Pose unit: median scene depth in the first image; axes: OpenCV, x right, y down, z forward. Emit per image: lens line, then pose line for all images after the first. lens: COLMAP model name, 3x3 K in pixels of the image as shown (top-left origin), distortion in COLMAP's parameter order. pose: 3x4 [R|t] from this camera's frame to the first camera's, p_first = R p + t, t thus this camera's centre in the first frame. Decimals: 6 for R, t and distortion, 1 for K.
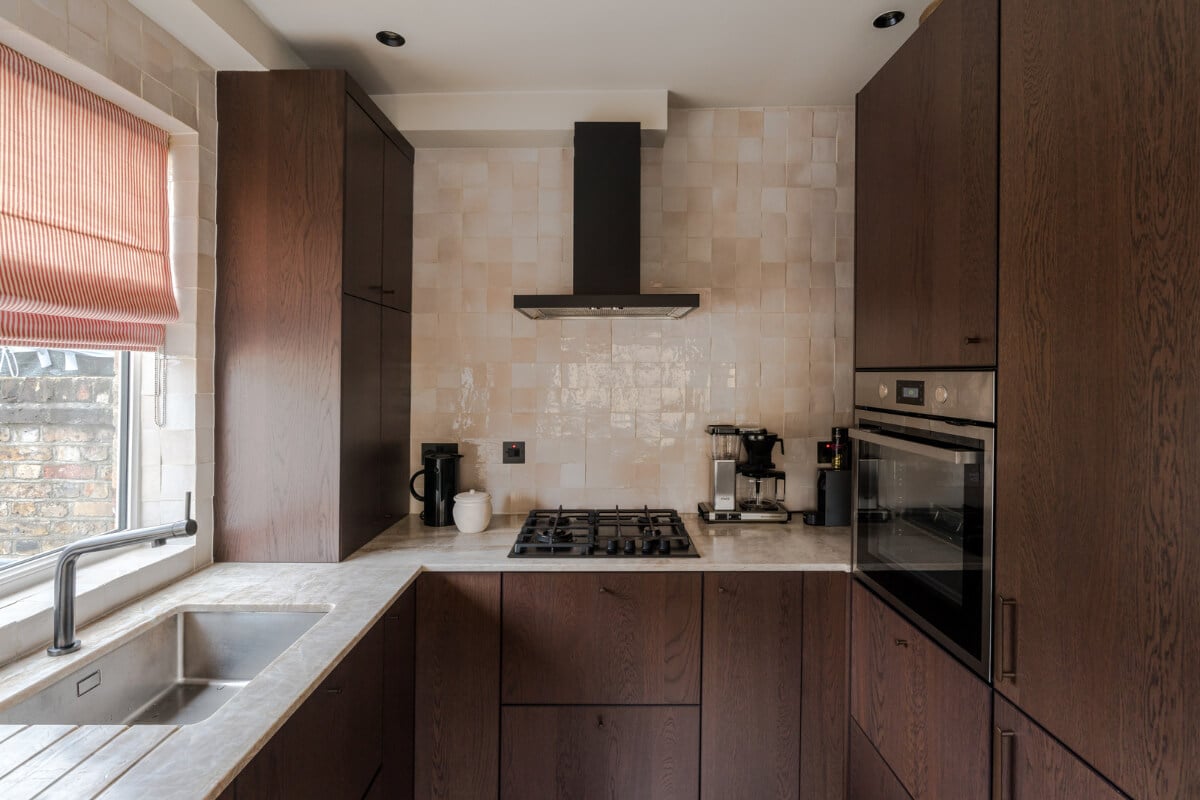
lens RADIAL K [[590.8, 0, 586.1], [0, 590.8, 369.5], [0, 0, 1]] dist [-0.007113, 0.001272]
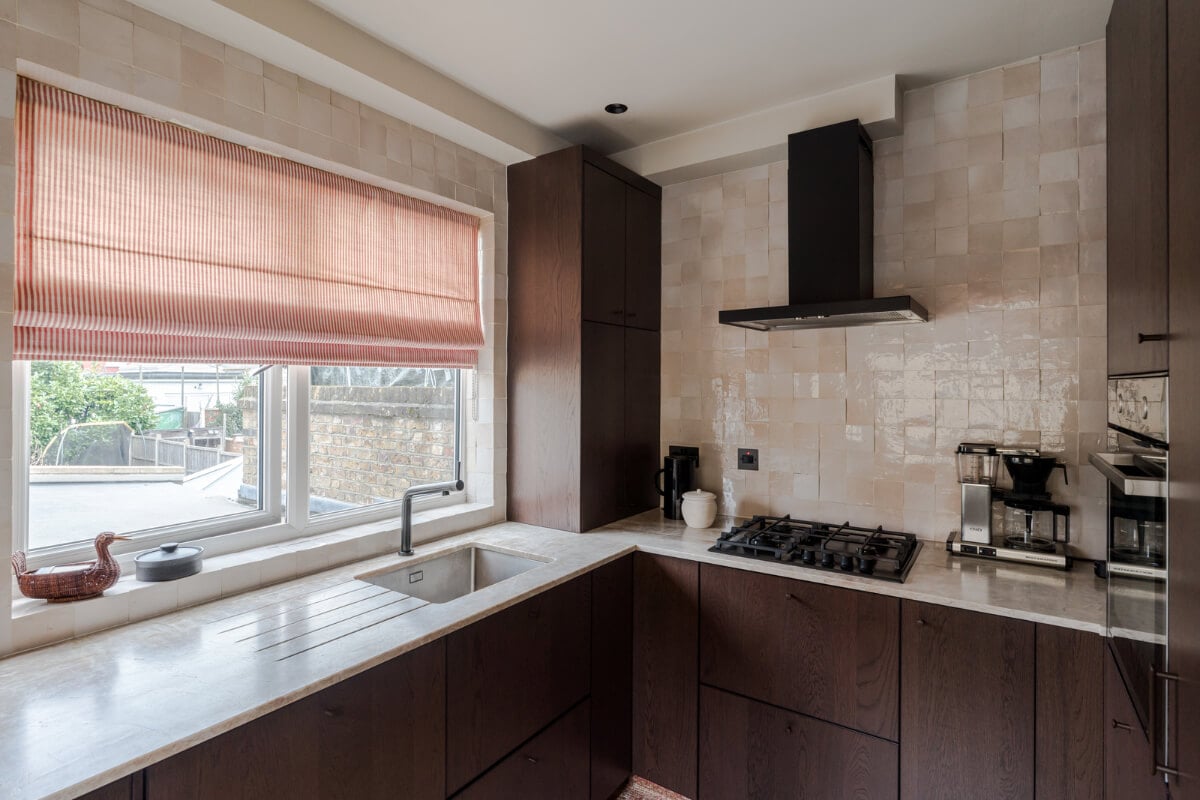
lens RADIAL K [[628.3, 0, 601.2], [0, 628.3, 377.0], [0, 0, 1]] dist [-0.001327, 0.000713]
pose [[0.812133, -0.009222, -0.583399, 0.352280], [0.004186, 0.999941, -0.009980, 0.005357], [0.583457, 0.005663, 0.812125, -0.061166]]
